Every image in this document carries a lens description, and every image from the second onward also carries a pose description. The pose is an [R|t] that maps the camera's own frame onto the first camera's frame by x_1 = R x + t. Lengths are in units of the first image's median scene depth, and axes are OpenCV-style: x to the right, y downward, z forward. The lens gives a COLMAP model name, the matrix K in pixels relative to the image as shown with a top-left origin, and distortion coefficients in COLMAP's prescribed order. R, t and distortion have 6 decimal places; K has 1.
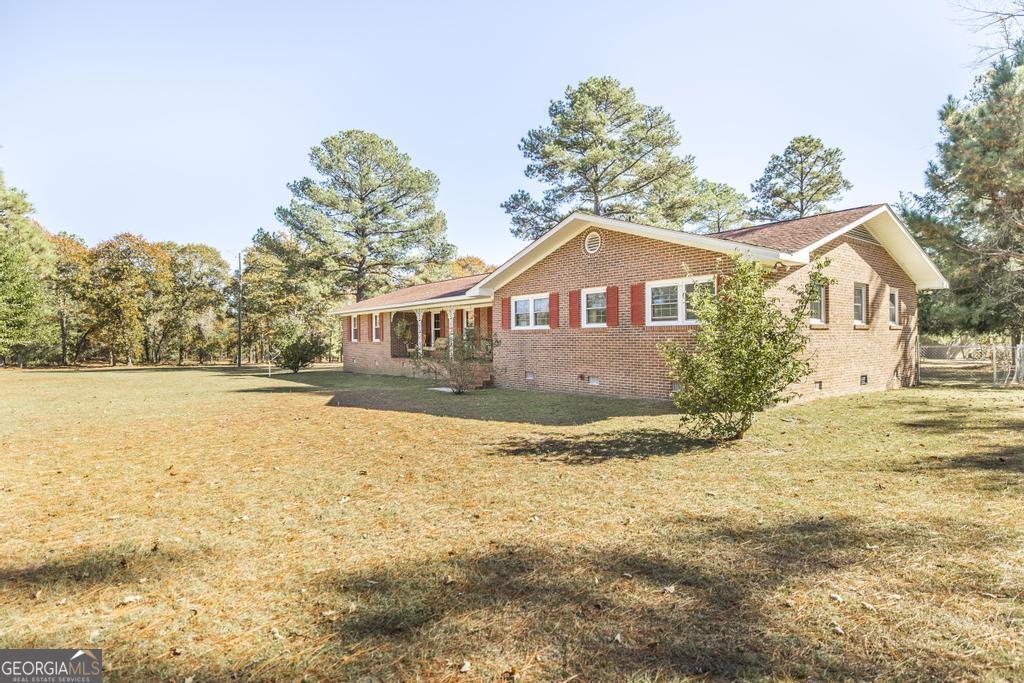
lens RADIAL K [[529.8, 0, 510.4], [0, 529.8, 341.4], [0, 0, 1]] dist [0.002892, 0.000159]
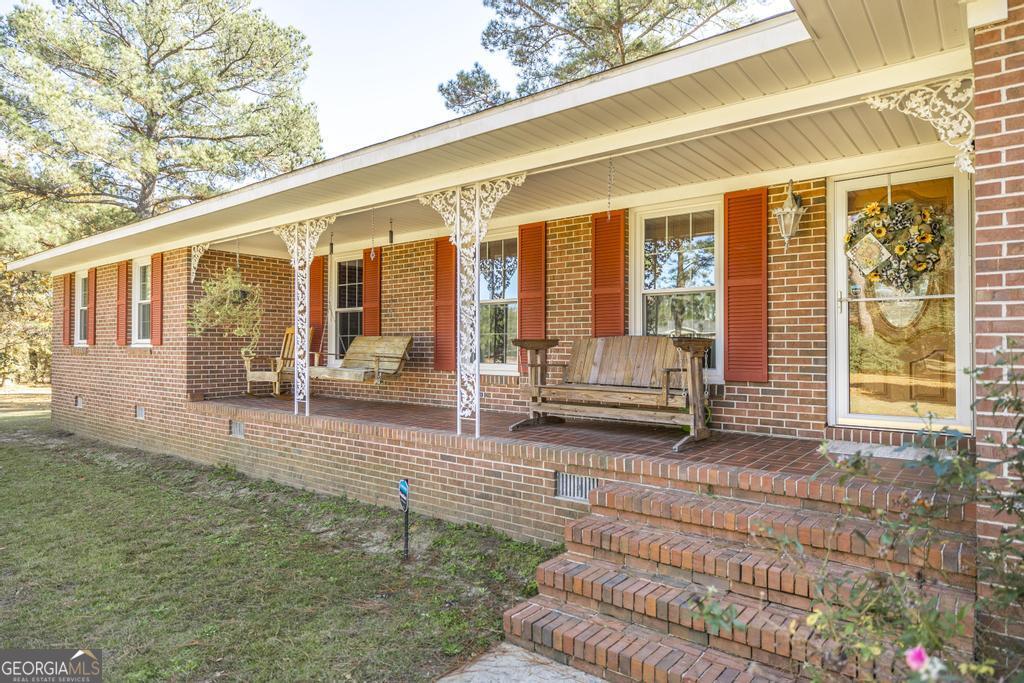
lens RADIAL K [[606.2, 0, 515.2], [0, 606.2, 338.4], [0, 0, 1]] dist [-0.003008, 0.000062]
pose [[0.971522, 0.014672, 0.236494, -0.111087], [-0.009847, 0.999719, -0.021570, 0.000902], [-0.236744, 0.018627, 0.971393, 0.545968]]
